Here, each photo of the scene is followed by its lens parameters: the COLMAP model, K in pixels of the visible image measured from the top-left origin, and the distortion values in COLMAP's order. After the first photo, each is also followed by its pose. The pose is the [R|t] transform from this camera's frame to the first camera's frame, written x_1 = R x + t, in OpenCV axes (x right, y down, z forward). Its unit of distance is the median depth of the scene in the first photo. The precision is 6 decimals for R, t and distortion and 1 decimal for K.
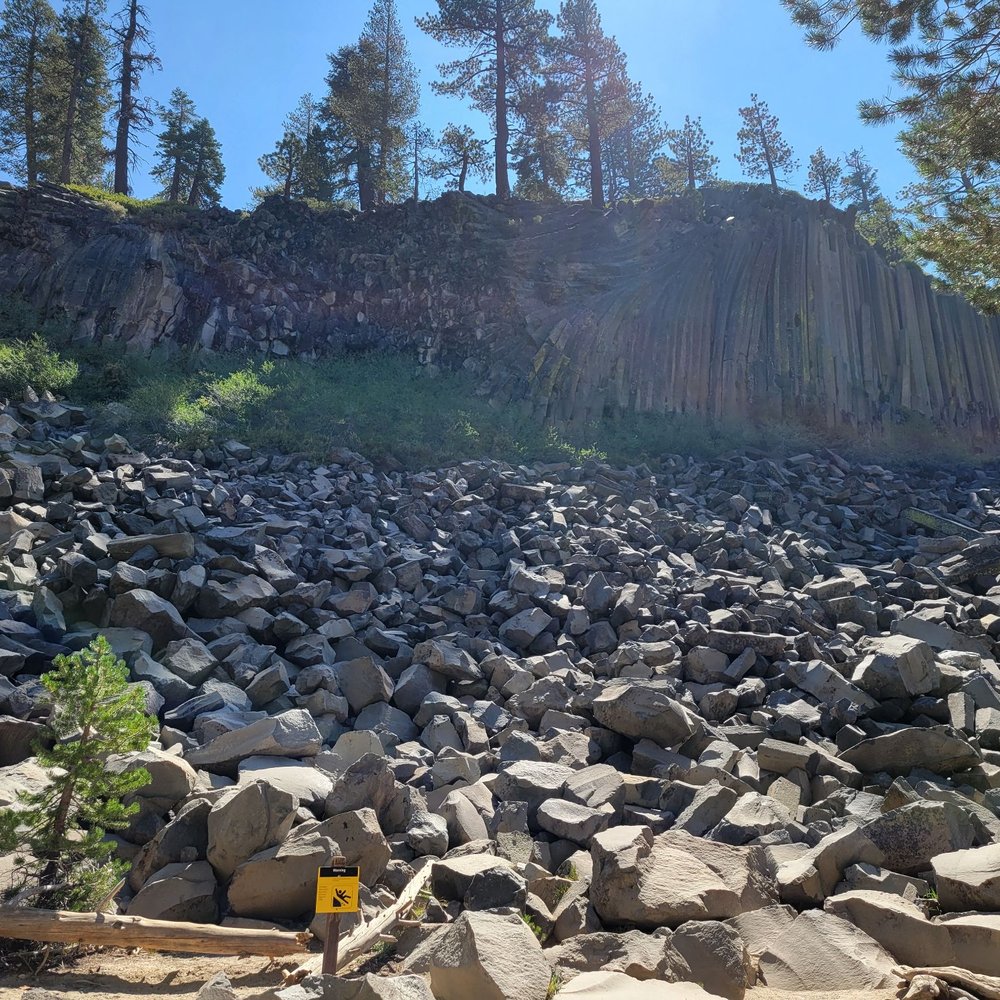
lens RADIAL K [[1039.7, 0, 500.0], [0, 1039.7, 500.0], [0, 0, 1]] dist [0.064859, -0.000160]
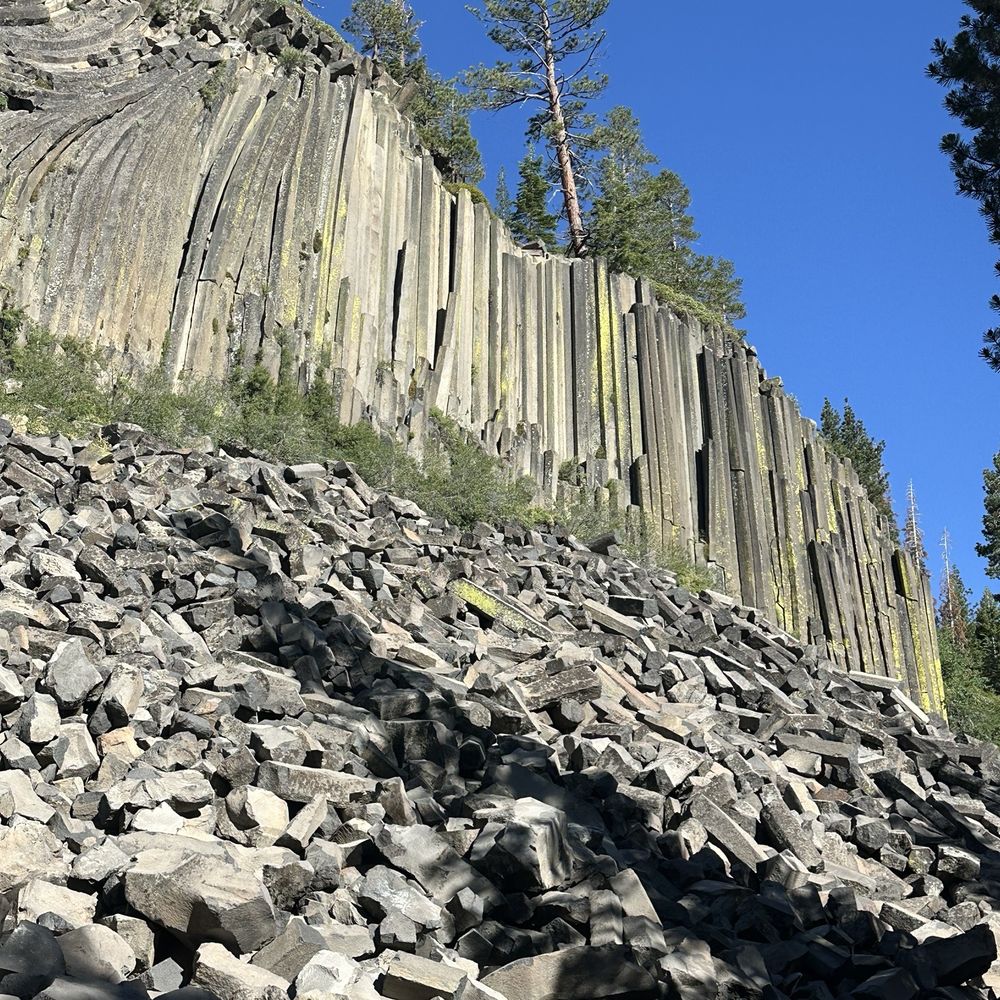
lens RADIAL K [[1783.1, 0, 499.8], [0, 1783.1, 499.8], [0, 0, 1]] dist [0.215293, 0.164799]
pose [[0.872144, 0.173517, 0.457446, -0.097082], [-0.181998, 0.982959, -0.025863, -0.014064], [-0.454138, -0.060698, 0.888861, -0.015962]]
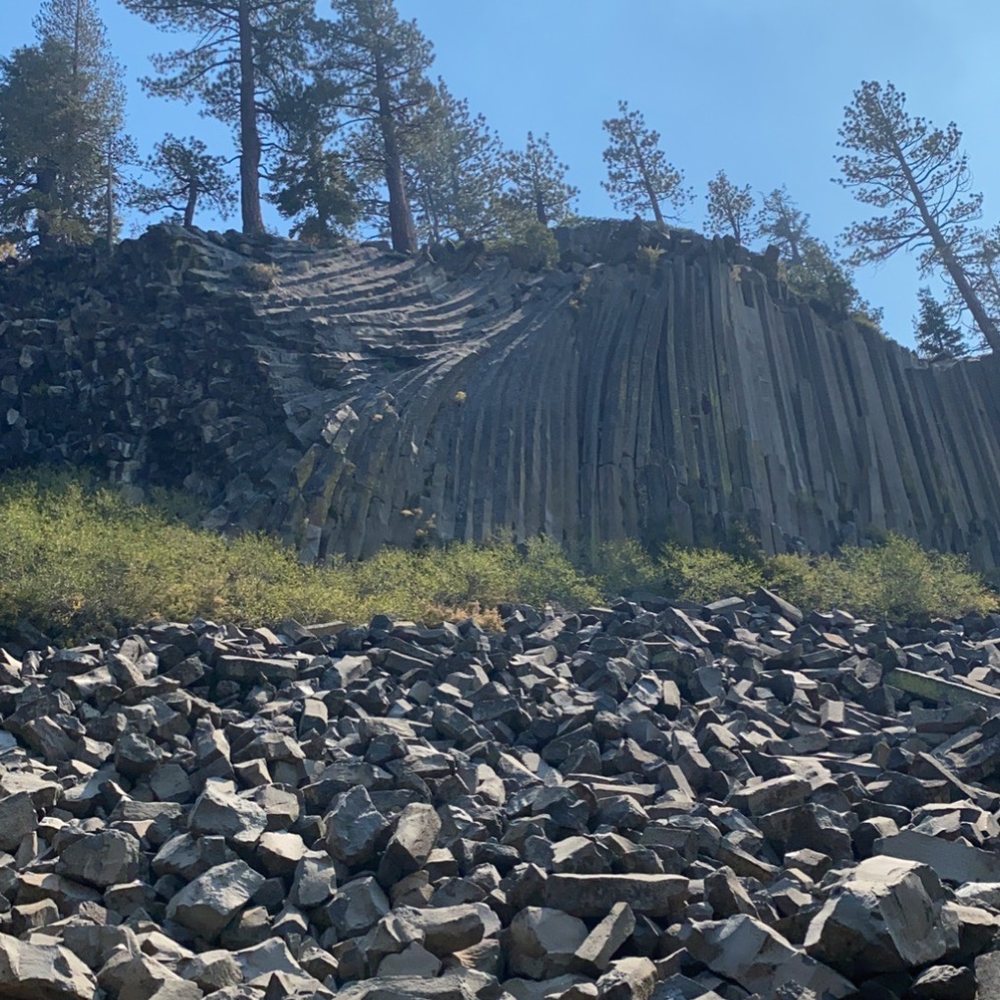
lens RADIAL K [[1517.9, 0, 496.6], [0, 1517.9, 440.8], [0, 0, 1]] dist [0.256914, -0.882329]
pose [[0.992211, -0.038066, 0.118609, 0.042082], [0.059703, 0.980998, -0.184602, 0.023919], [-0.109328, 0.190246, 0.975630, 0.087434]]
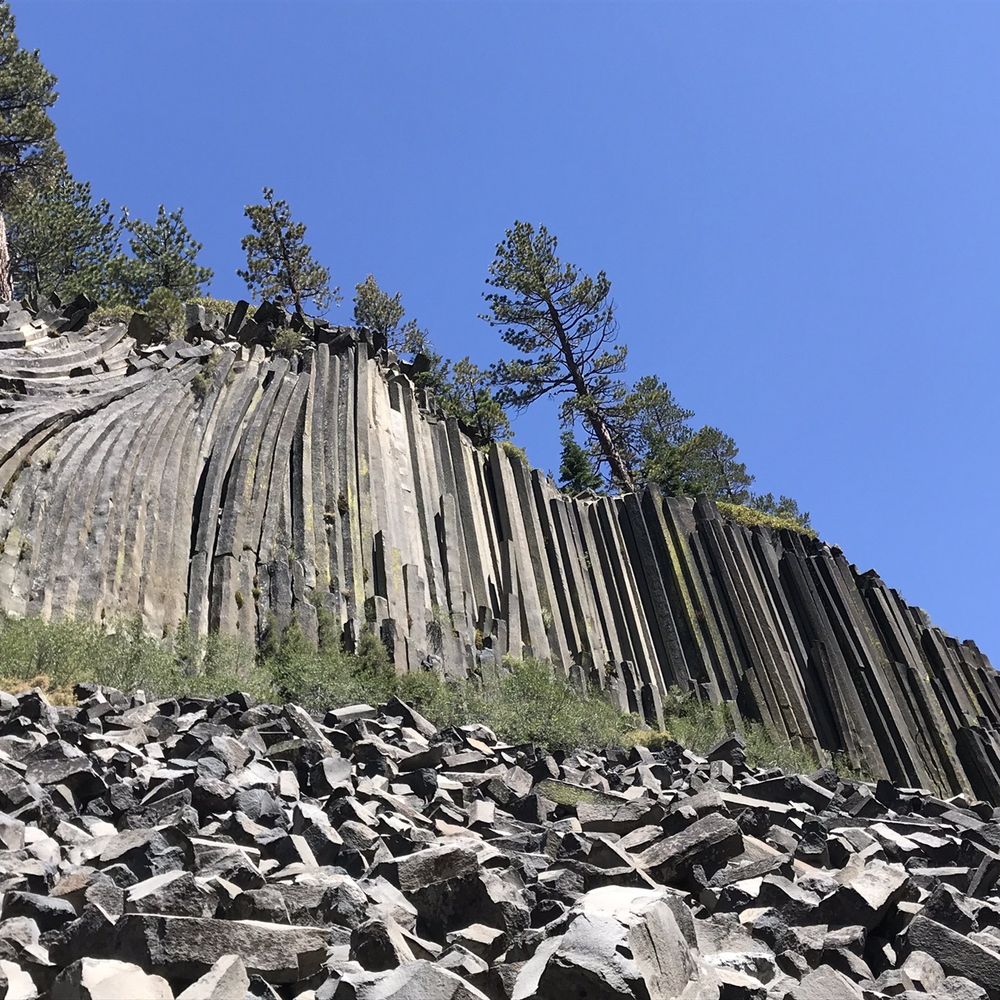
lens RADIAL K [[1557.7, 0, 496.8], [0, 1557.7, 497.1], [0, 0, 1]] dist [0.220790, -0.675883]
pose [[0.930803, 0.063487, 0.359966, 0.056185], [0.035288, 0.964592, -0.261374, 0.063195], [-0.363814, 0.255990, 0.895605, 0.209644]]
